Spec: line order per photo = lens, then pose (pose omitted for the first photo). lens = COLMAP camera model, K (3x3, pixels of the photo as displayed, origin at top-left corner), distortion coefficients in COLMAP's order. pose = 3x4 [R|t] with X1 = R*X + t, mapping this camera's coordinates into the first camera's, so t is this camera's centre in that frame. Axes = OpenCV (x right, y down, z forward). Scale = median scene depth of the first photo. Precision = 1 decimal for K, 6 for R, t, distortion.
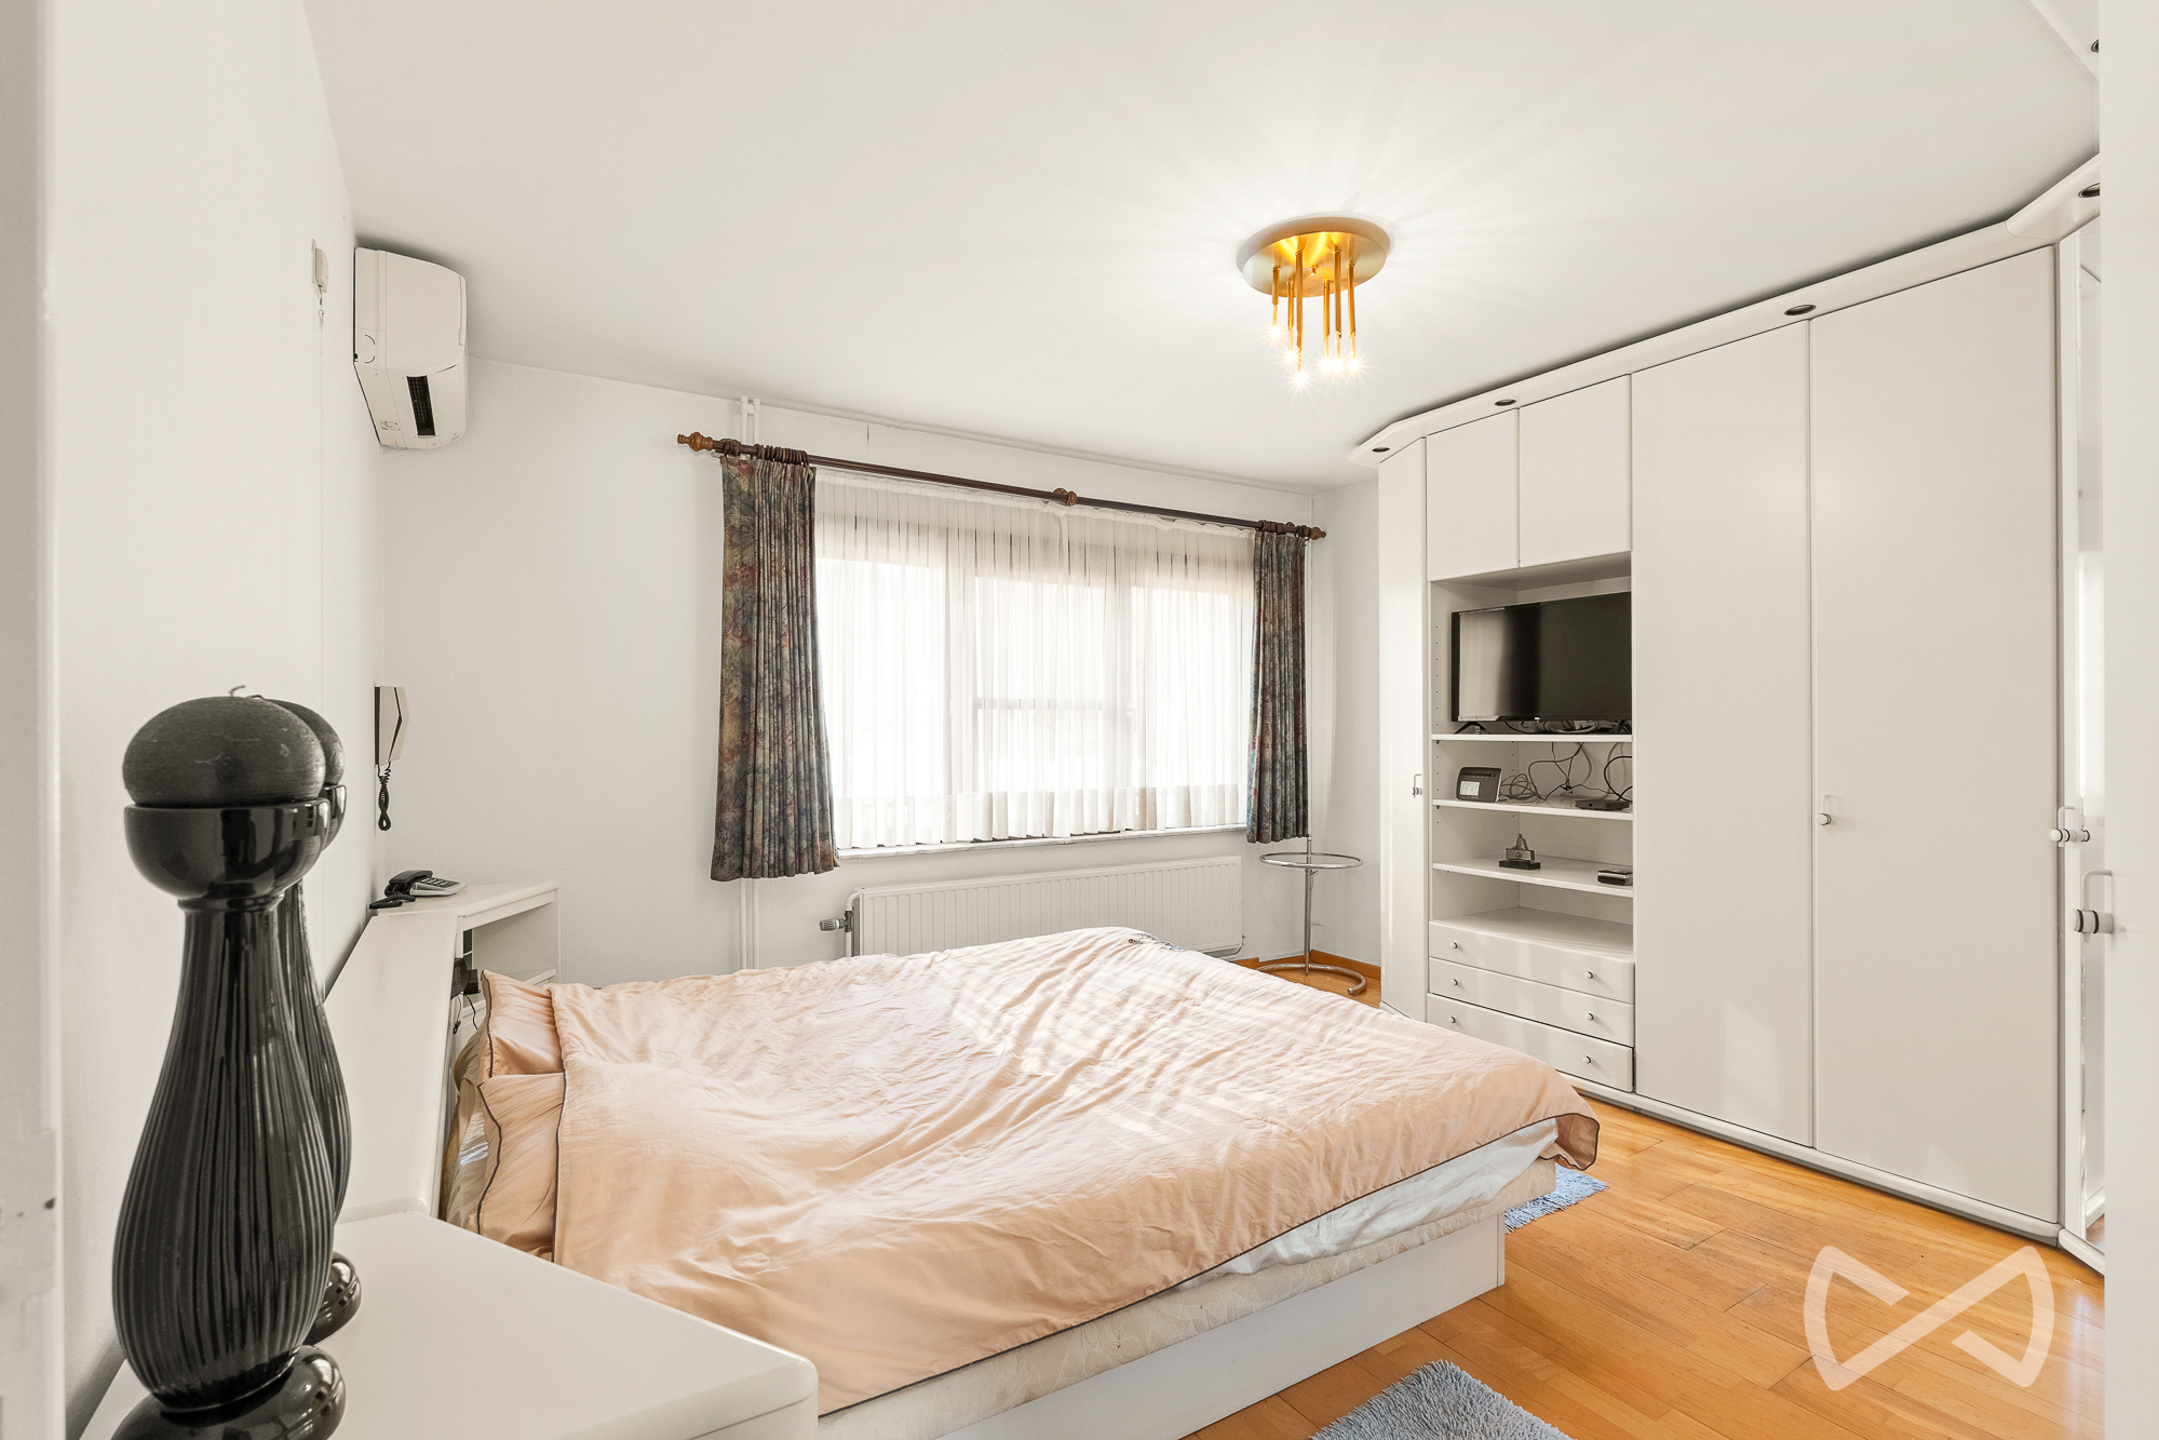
lens RADIAL K [[988.3, 0, 1079.5], [0, 988.3, 720.0], [0, 0, 1]] dist [-0.000060, -0.000031]
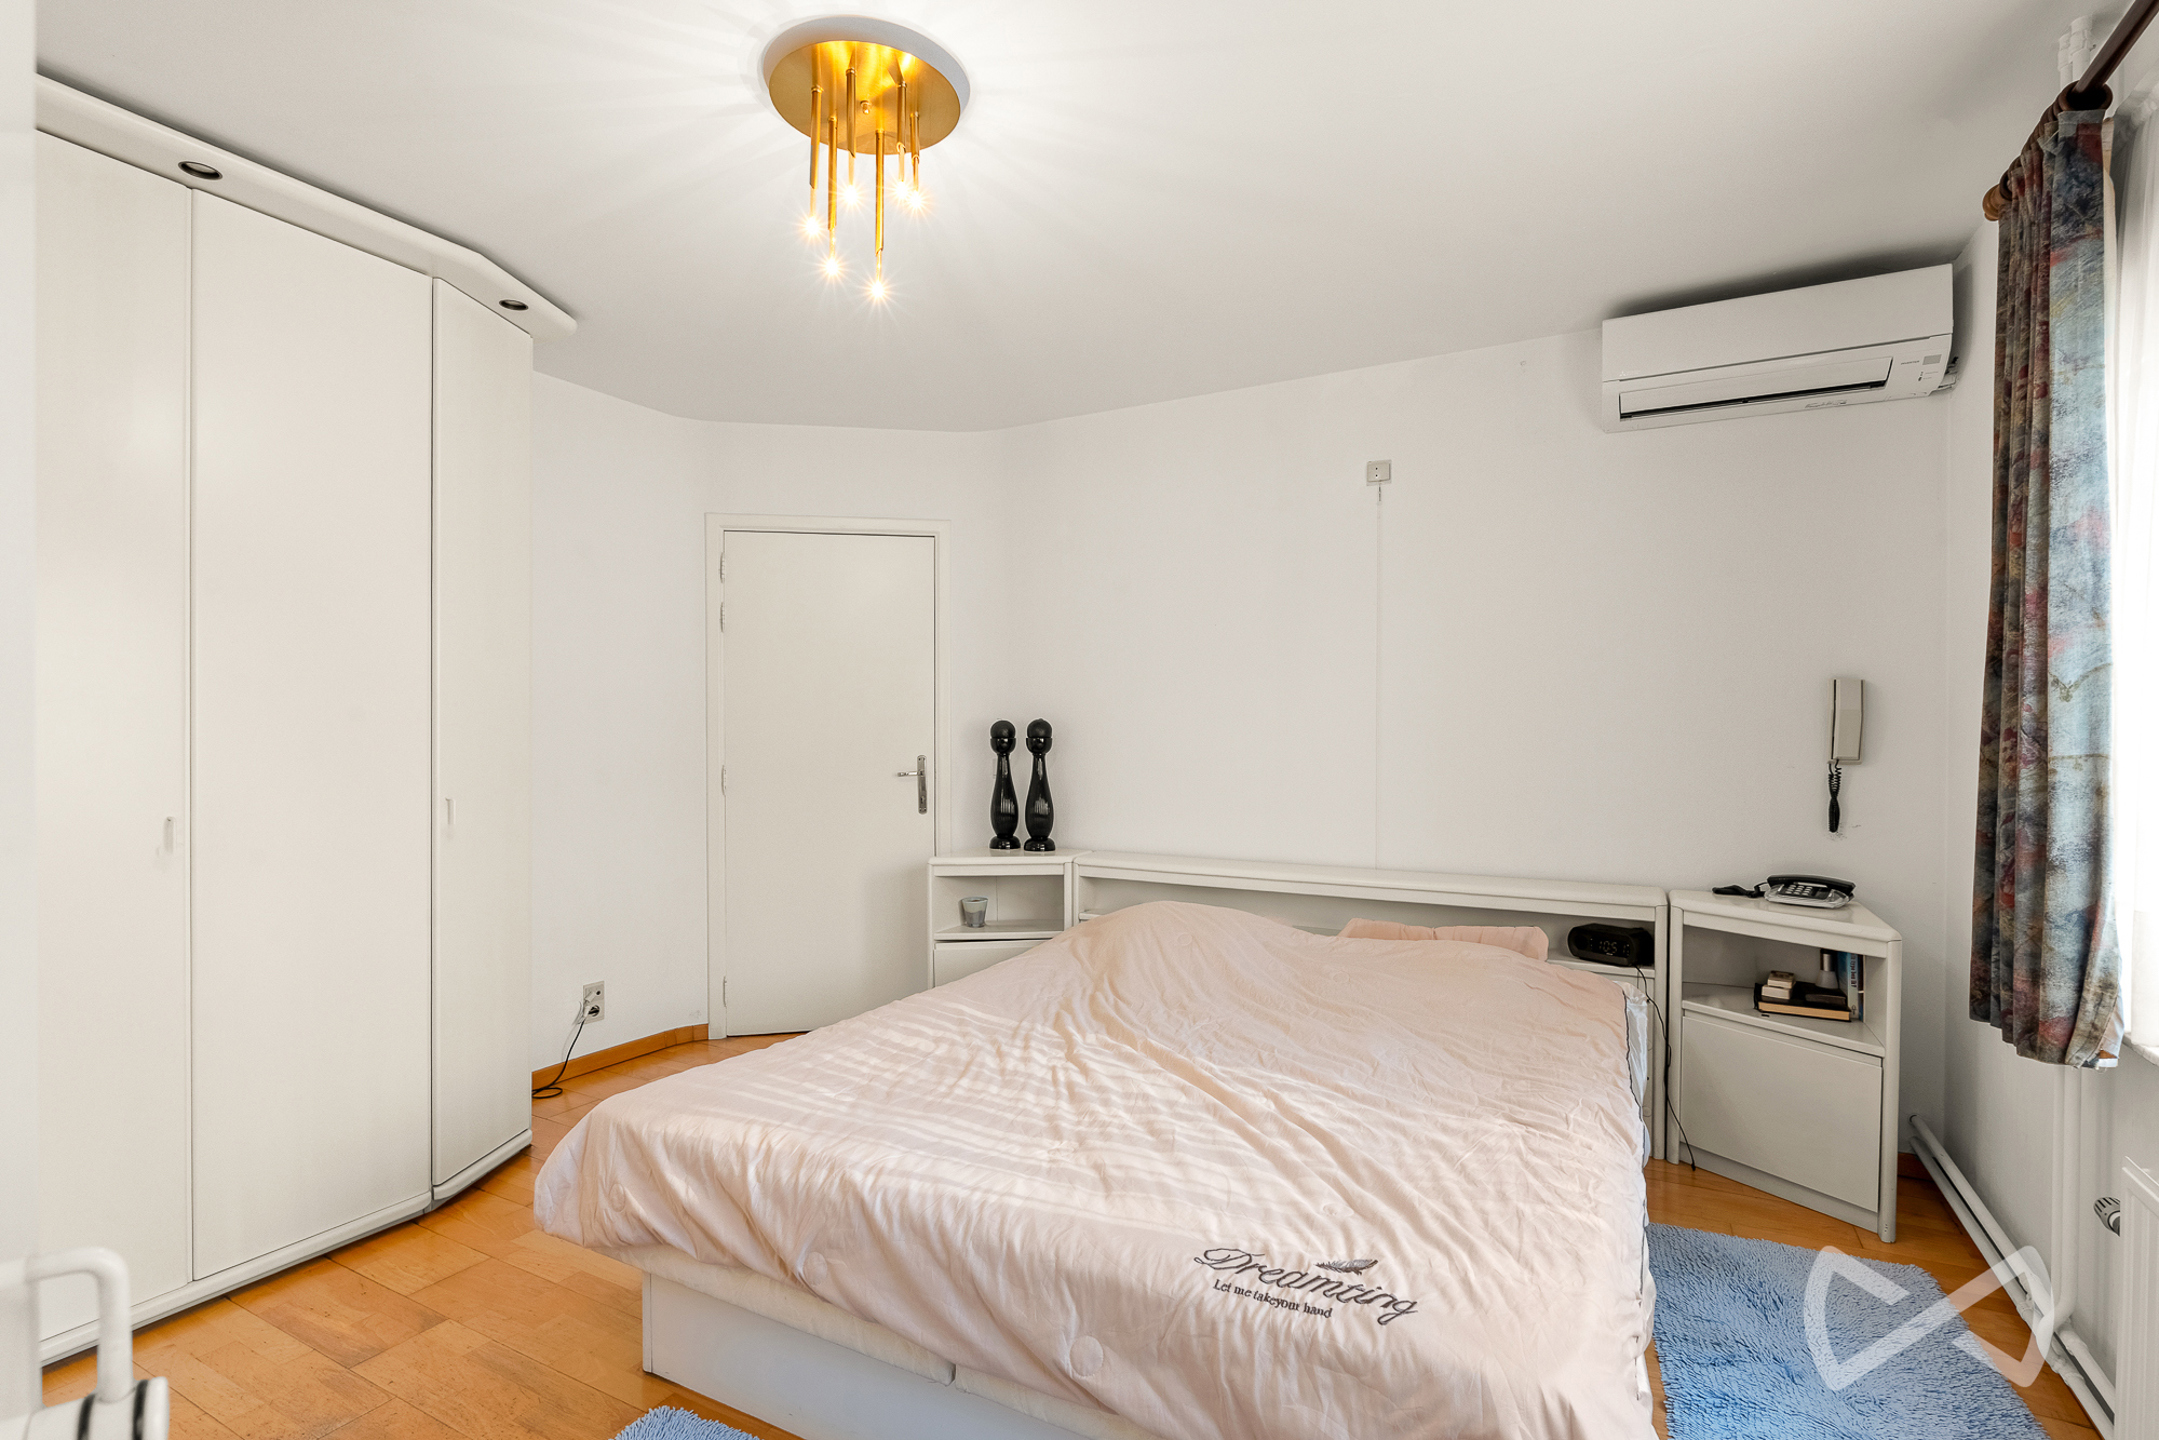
lens RADIAL K [[1034.2, 0, 1079.5], [0, 1034.2, 720.0], [0, 0, 1]] dist [0.000116, 0.000004]
pose [[-0.865571, -0.002190, -0.500781, 0.494463], [0.004142, 0.999925, -0.011532, 0.011257], [0.500769, -0.012056, -0.865497, 1.768926]]
